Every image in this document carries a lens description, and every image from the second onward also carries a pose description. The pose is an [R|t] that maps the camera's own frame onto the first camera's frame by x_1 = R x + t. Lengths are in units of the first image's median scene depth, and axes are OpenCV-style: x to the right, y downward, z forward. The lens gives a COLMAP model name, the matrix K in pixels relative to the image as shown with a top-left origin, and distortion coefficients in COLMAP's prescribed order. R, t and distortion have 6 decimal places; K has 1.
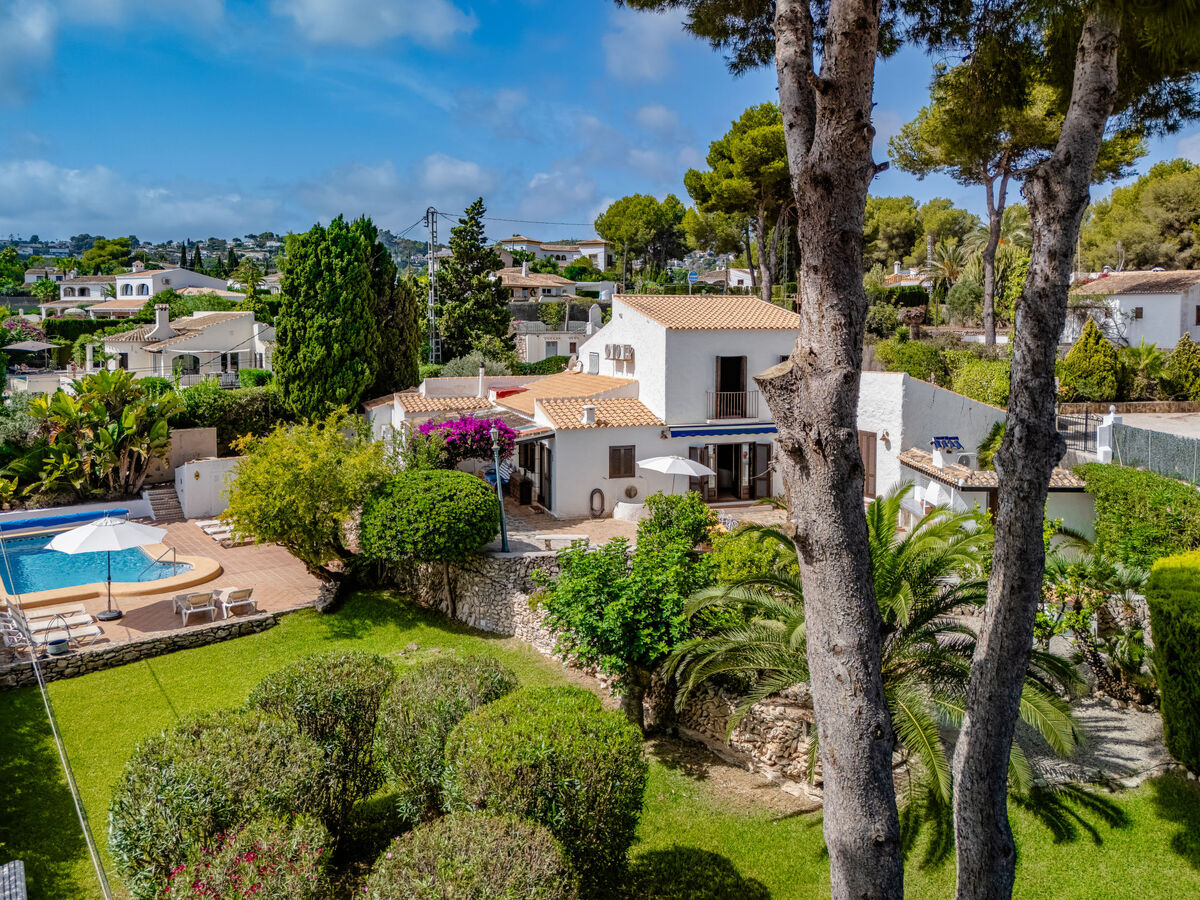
lens RADIAL K [[959.4, 0, 600.0], [0, 959.4, 450.0], [0, 0, 1]] dist [0.067403, -0.116461]
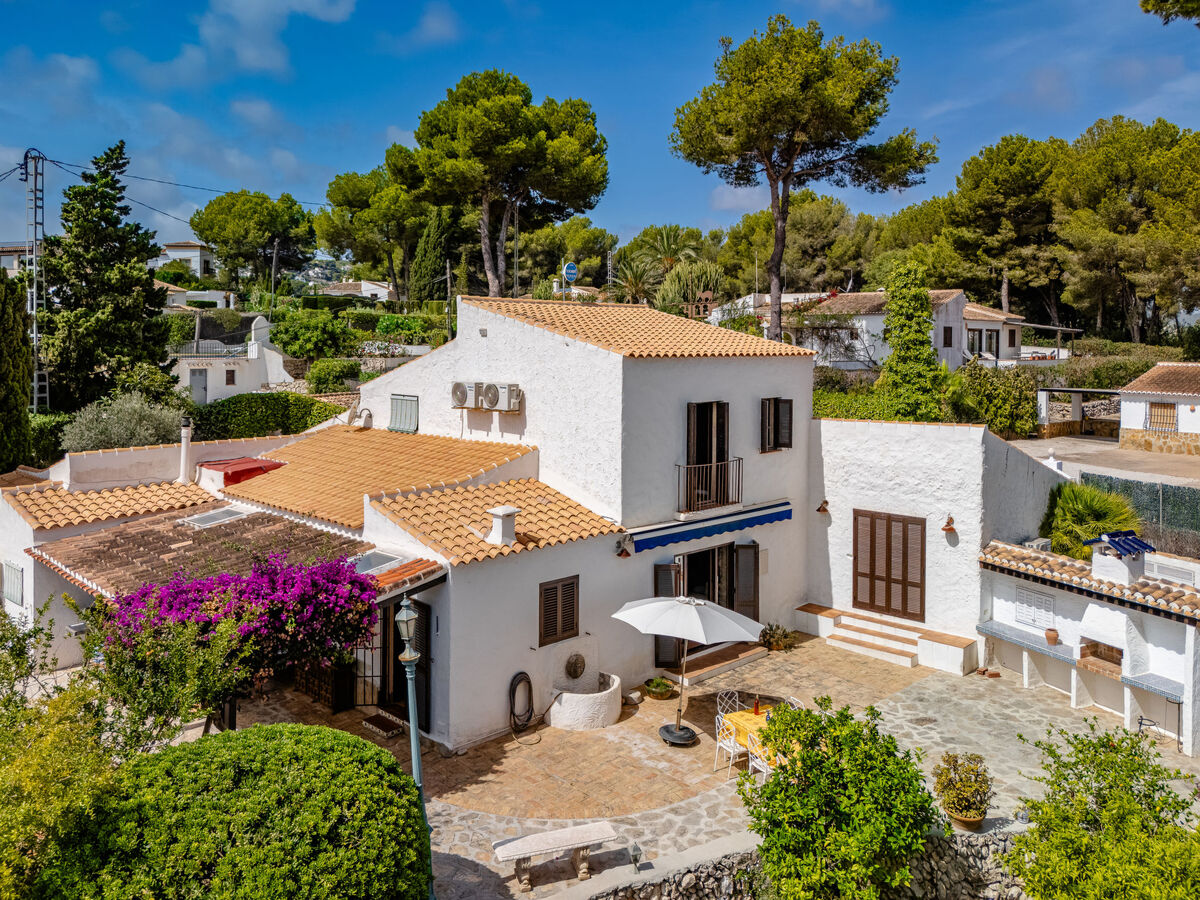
lens RADIAL K [[961.3, 0, 600.4], [0, 961.3, 389.7], [0, 0, 1]] dist [0.065149, -0.117701]
pose [[0.904489, -0.019815, 0.426036, -0.113686], [0.054615, 0.996077, -0.069621, -0.044544], [-0.422986, 0.086239, 0.902023, 0.327091]]
